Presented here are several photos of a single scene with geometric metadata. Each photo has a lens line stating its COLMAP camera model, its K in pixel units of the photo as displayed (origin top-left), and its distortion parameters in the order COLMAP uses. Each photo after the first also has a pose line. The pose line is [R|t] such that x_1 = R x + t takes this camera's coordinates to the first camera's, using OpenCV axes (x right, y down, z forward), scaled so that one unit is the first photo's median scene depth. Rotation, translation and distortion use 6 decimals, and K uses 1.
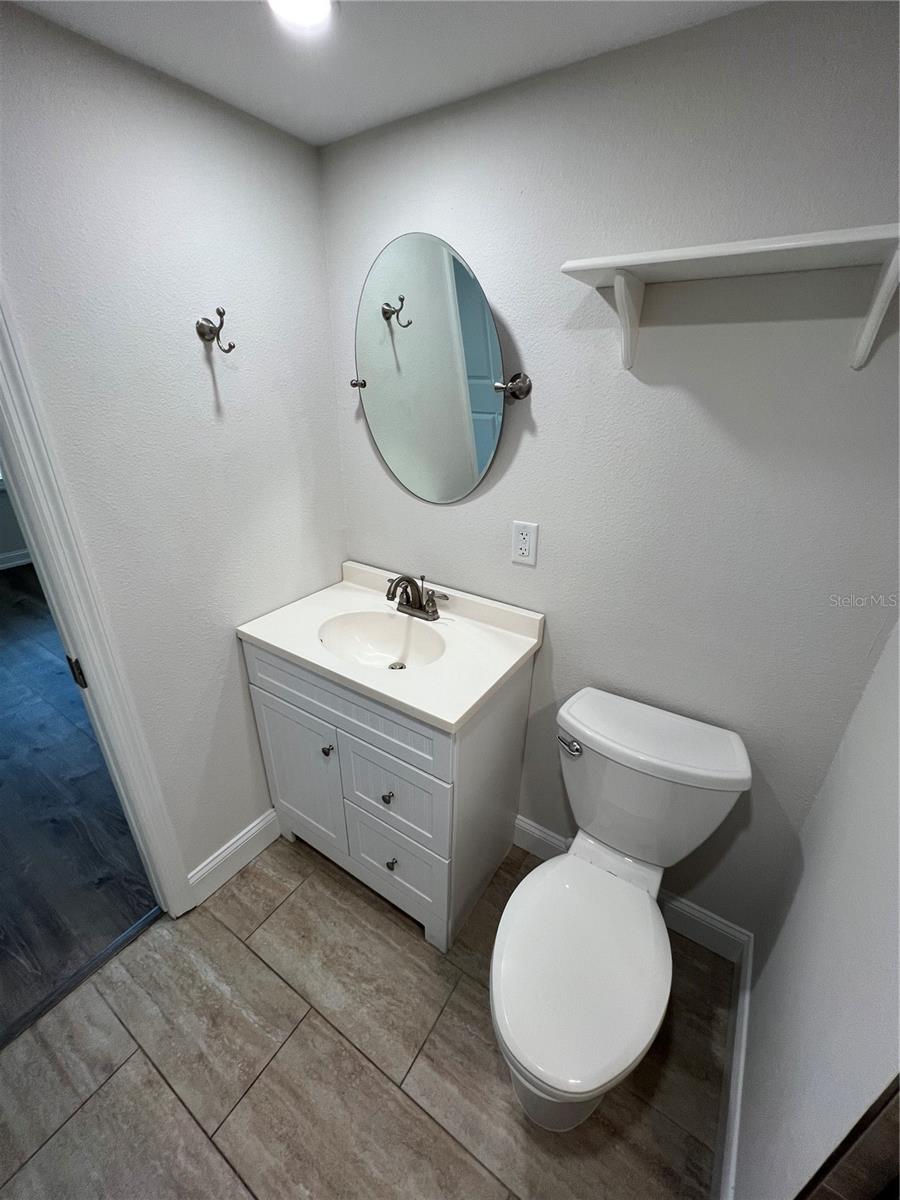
lens RADIAL K [[480.1, 0, 446.7], [0, 480.1, 599.9], [0, 0, 1]] dist [0.000686, 0.000257]
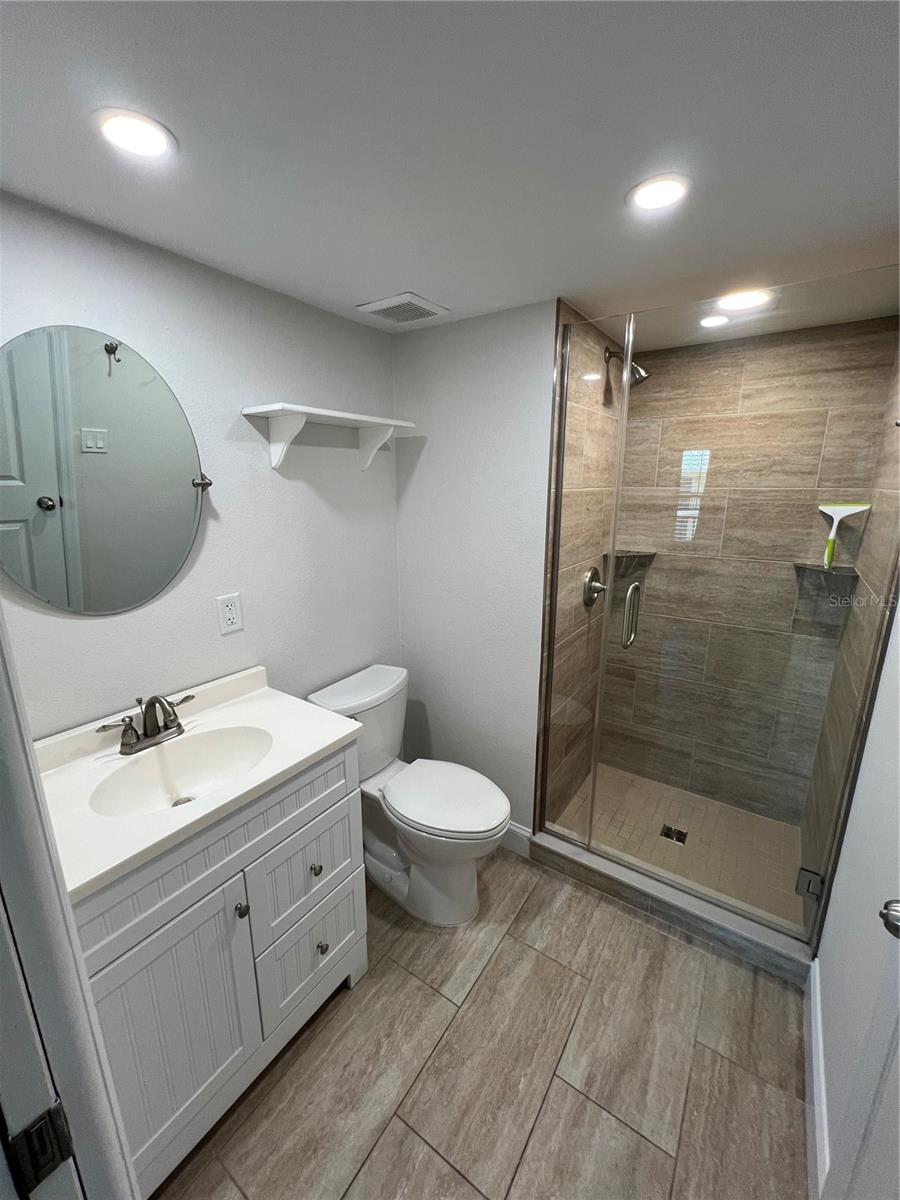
lens RADIAL K [[480.1, 0, 447.1], [0, 480.1, 602.0], [0, 0, 1]] dist [0.000686, 0.000257]
pose [[0.025684, -0.254060, 0.966847, -0.931787], [0.420280, 0.880284, 0.220149, -0.181867], [-0.907031, 0.400692, 0.129386, 0.399302]]
